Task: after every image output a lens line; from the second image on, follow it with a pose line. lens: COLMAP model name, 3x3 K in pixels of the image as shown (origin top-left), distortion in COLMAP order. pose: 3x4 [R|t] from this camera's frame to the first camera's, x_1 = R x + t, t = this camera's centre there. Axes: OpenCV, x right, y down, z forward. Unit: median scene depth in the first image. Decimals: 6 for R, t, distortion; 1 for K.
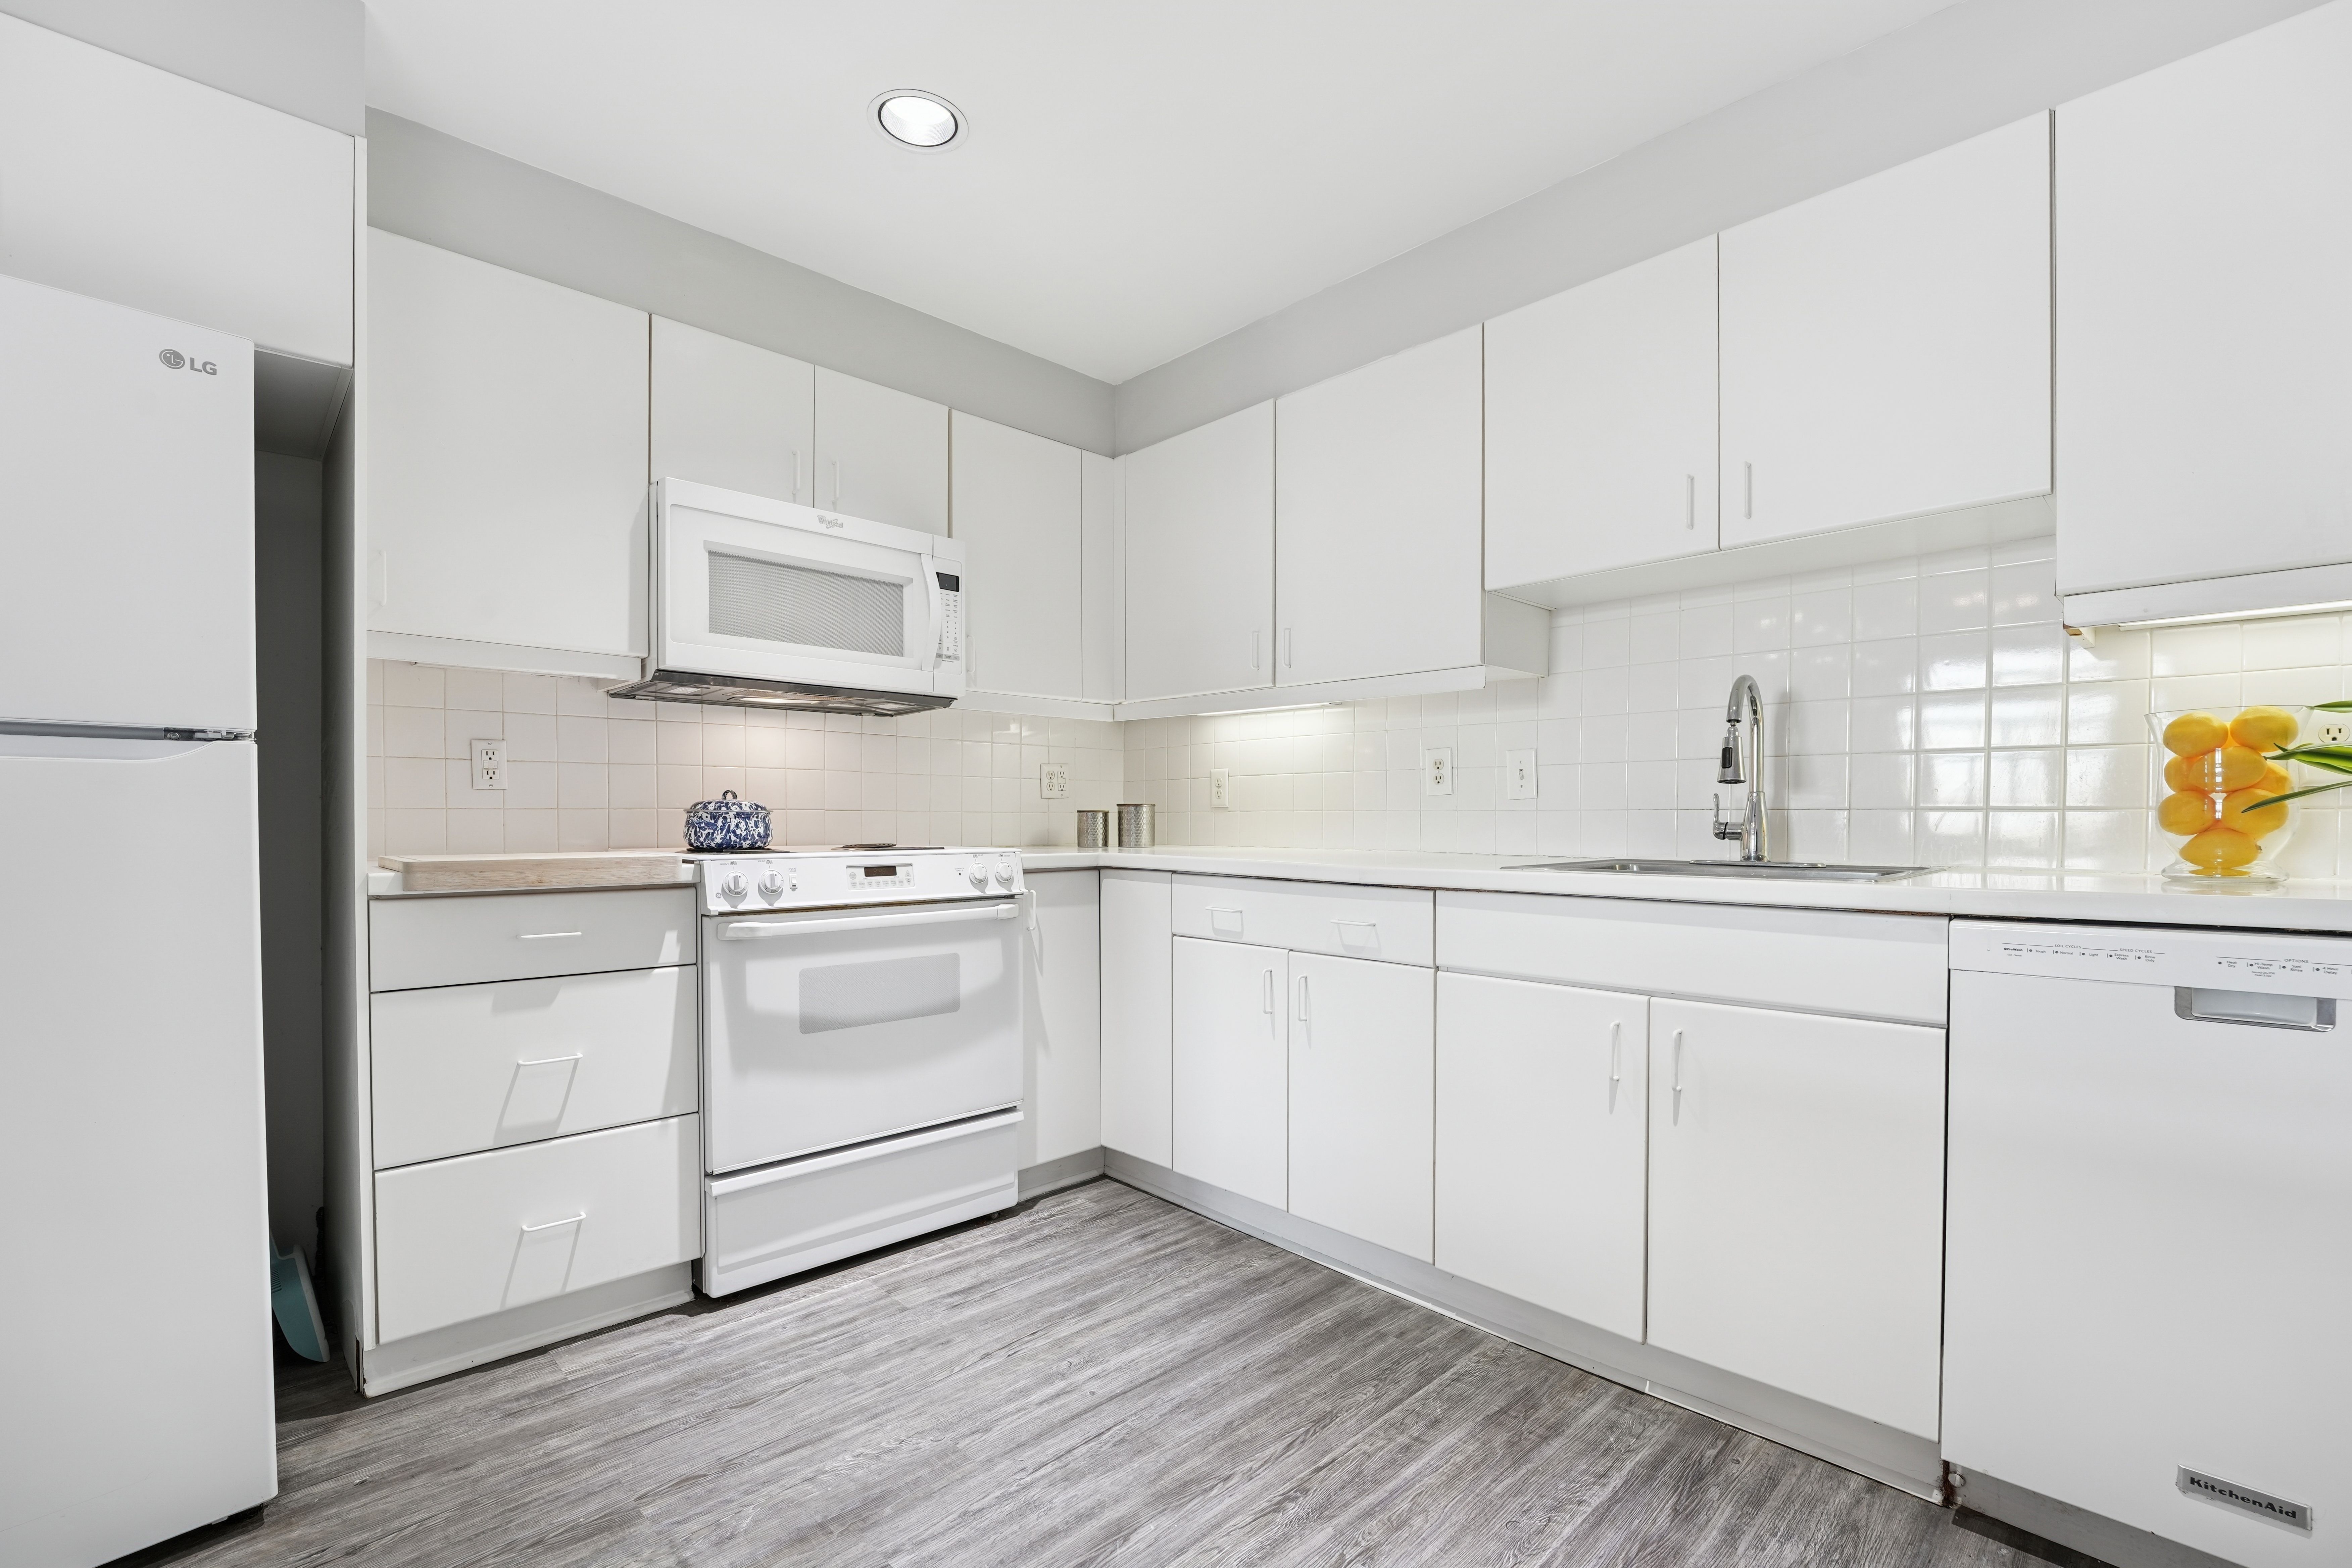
lens RADIAL K [[1026.6, 0, 1170.9], [0, 1026.6, 842.4], [0, 0, 1]] dist [-0.018935, 0.000061]
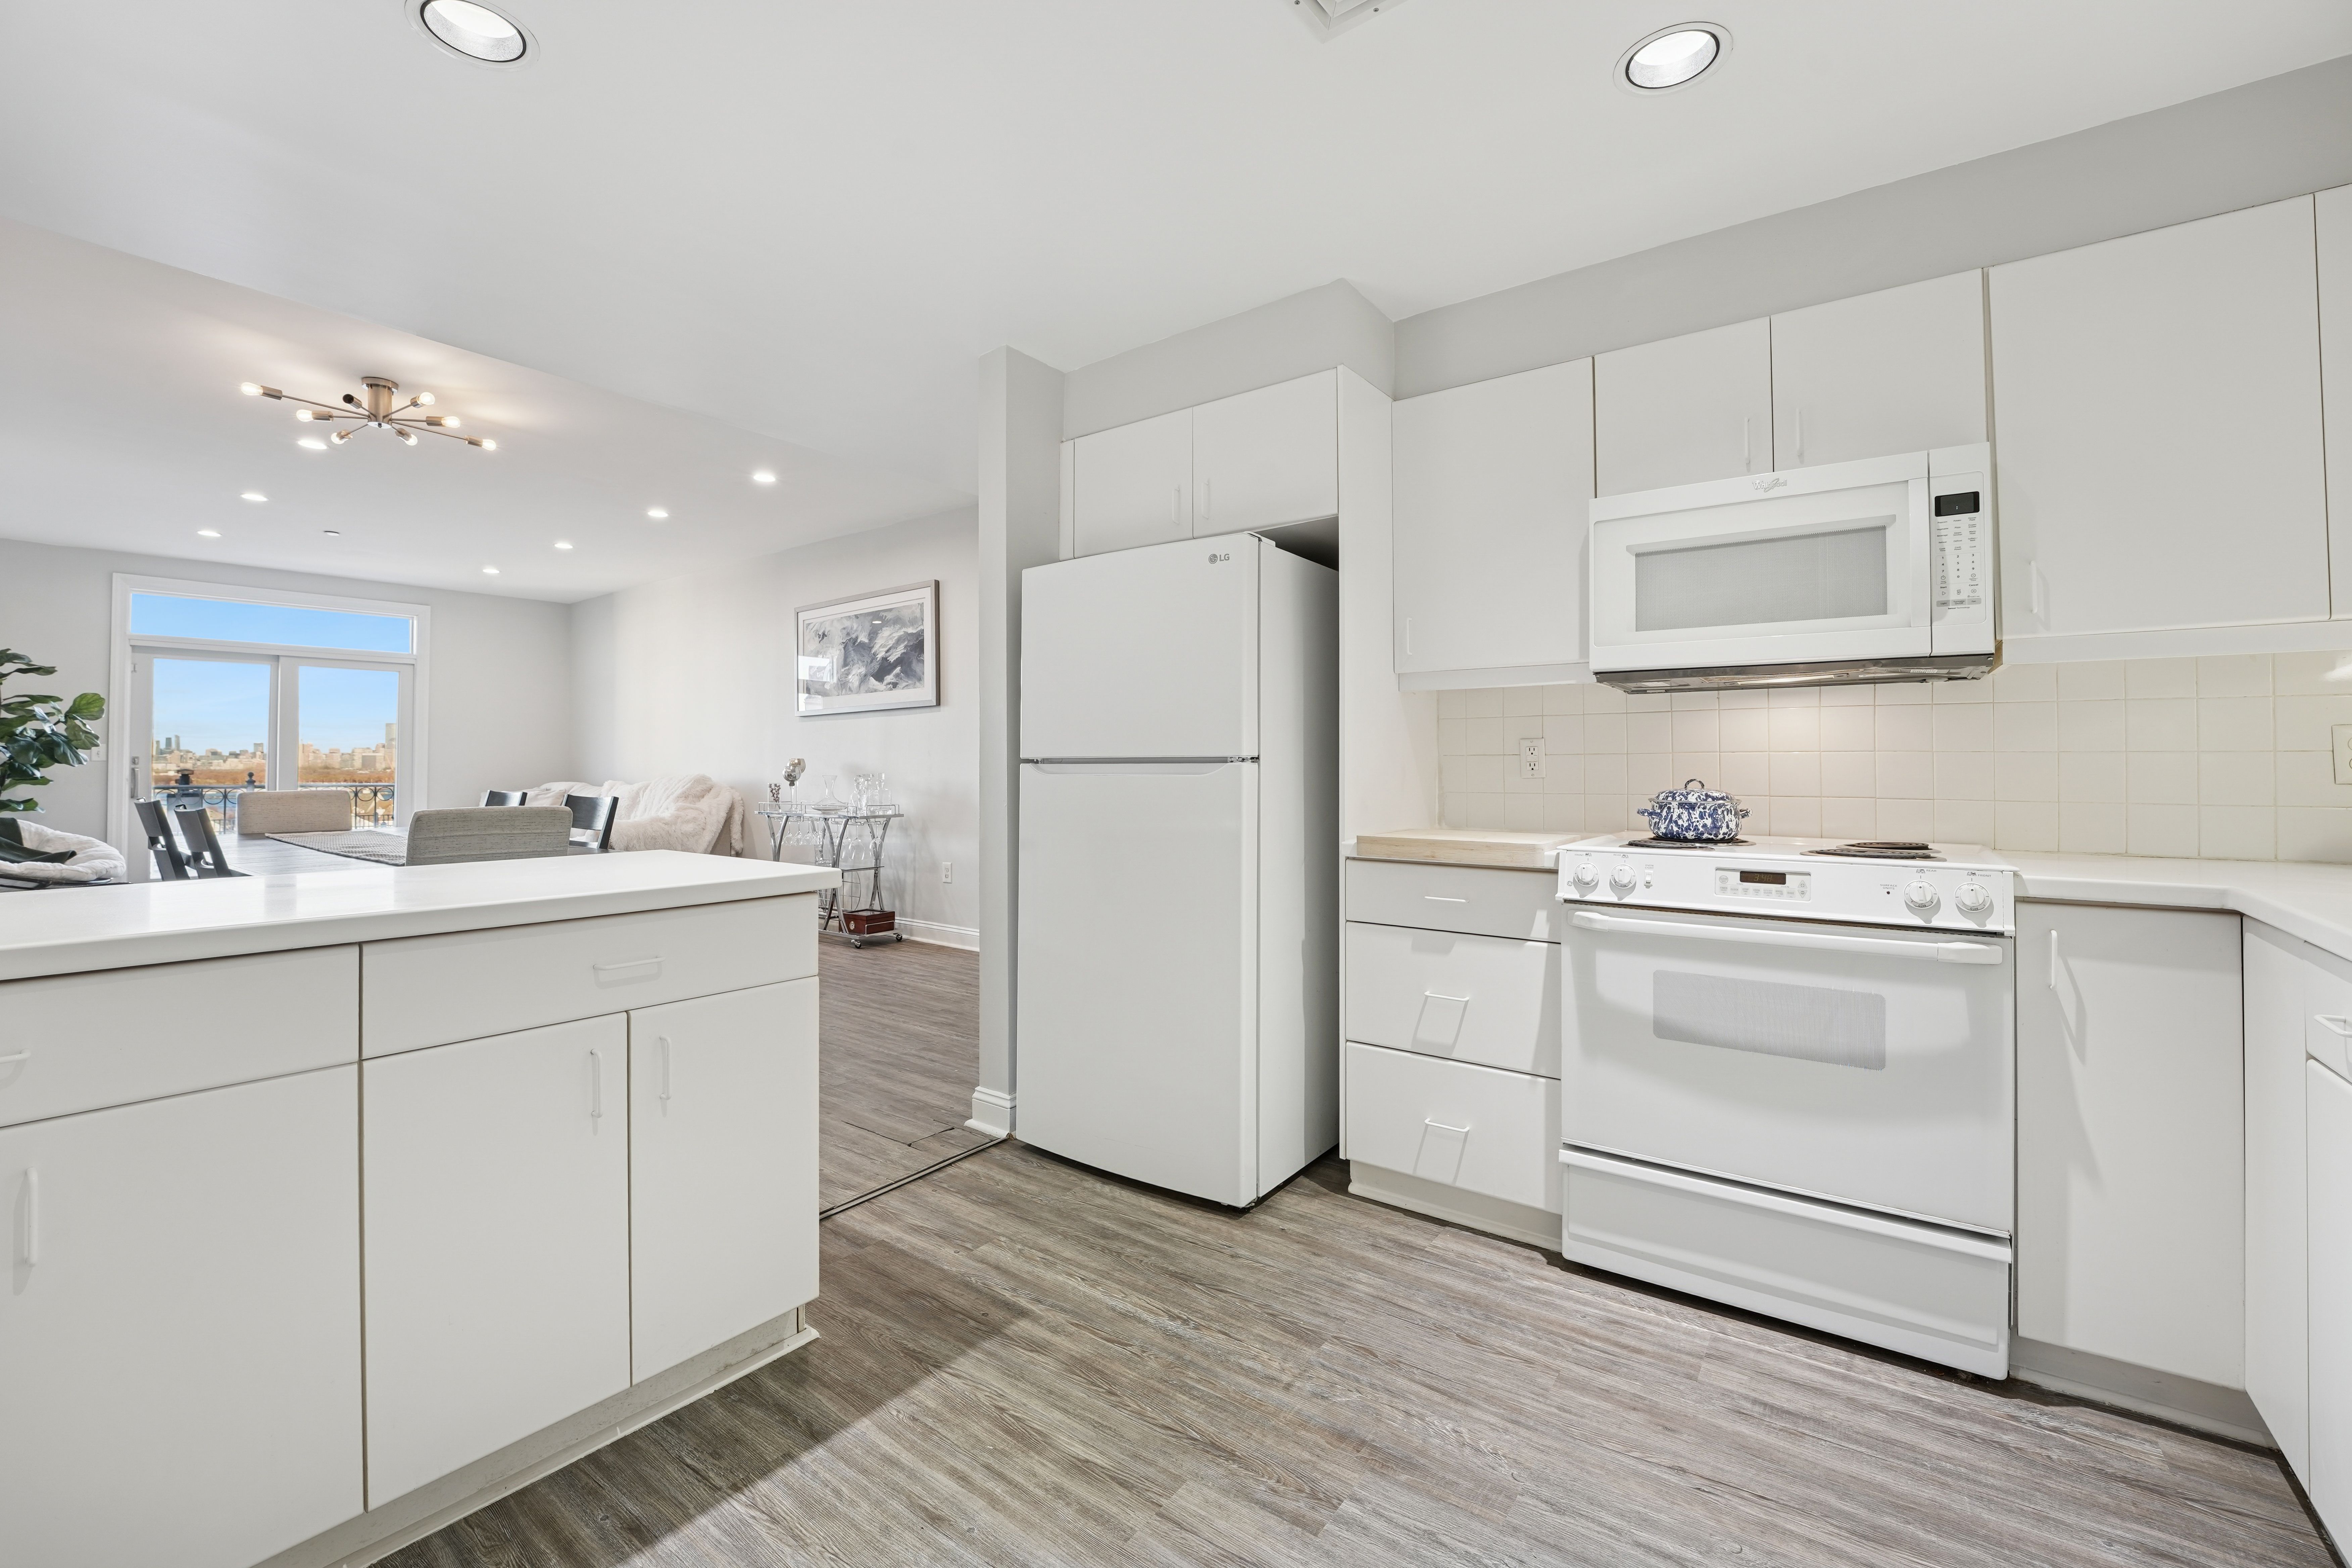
lens RADIAL K [[967.4, 0, 1169.7], [0, 967.4, 752.6], [0, 0, 1]] dist [-0.033573, 0.005981]
pose [[0.165687, -0.015728, -0.986053, 0.483027], [-0.024928, 0.999487, -0.020131, -0.054604], [0.985863, 0.027916, 0.165210, 0.410514]]
